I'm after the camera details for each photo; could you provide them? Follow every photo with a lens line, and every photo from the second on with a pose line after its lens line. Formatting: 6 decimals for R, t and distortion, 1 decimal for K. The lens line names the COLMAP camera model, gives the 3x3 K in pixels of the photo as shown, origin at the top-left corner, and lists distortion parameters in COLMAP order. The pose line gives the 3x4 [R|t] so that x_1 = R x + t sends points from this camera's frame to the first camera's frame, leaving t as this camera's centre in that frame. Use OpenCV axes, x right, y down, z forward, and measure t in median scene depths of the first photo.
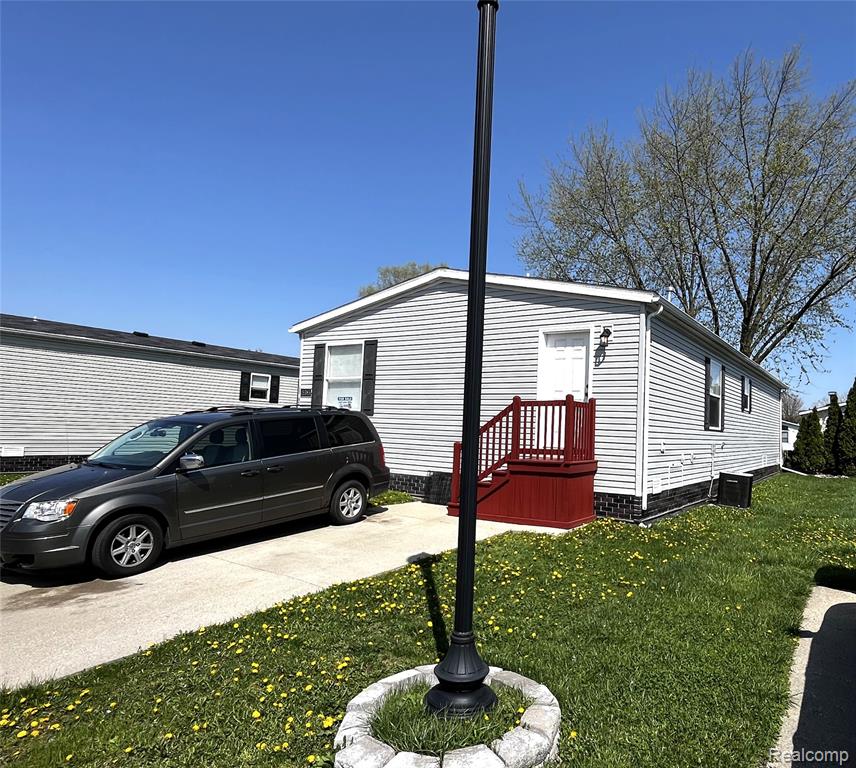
lens RADIAL K [[569.9, 0, 482.7], [0, 569.9, 386.7], [0, 0, 1]] dist [0.011437, 0.000373]
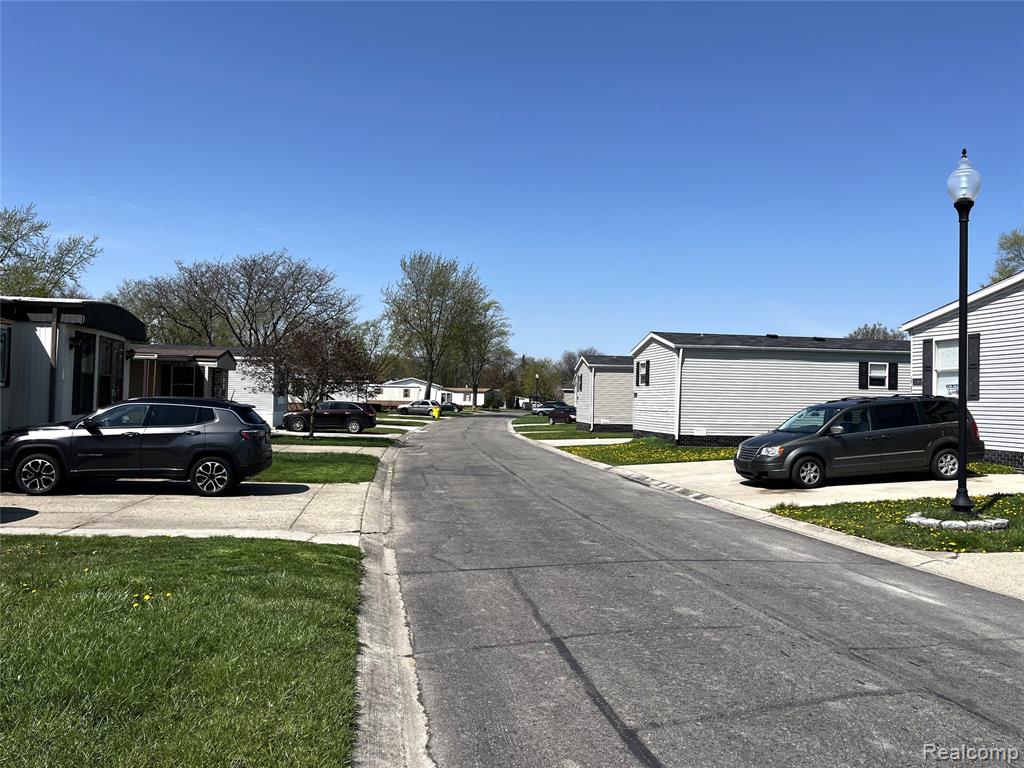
lens RADIAL K [[778.8, 0, 512.5], [0, 778.8, 386.4], [0, 0, 1]] dist [0.003200, -0.000199]
pose [[0.683443, -0.039725, -0.728922, 0.326054], [0.060267, 0.998180, 0.002107, -0.038897], [0.727512, -0.045370, 0.684594, -0.789316]]
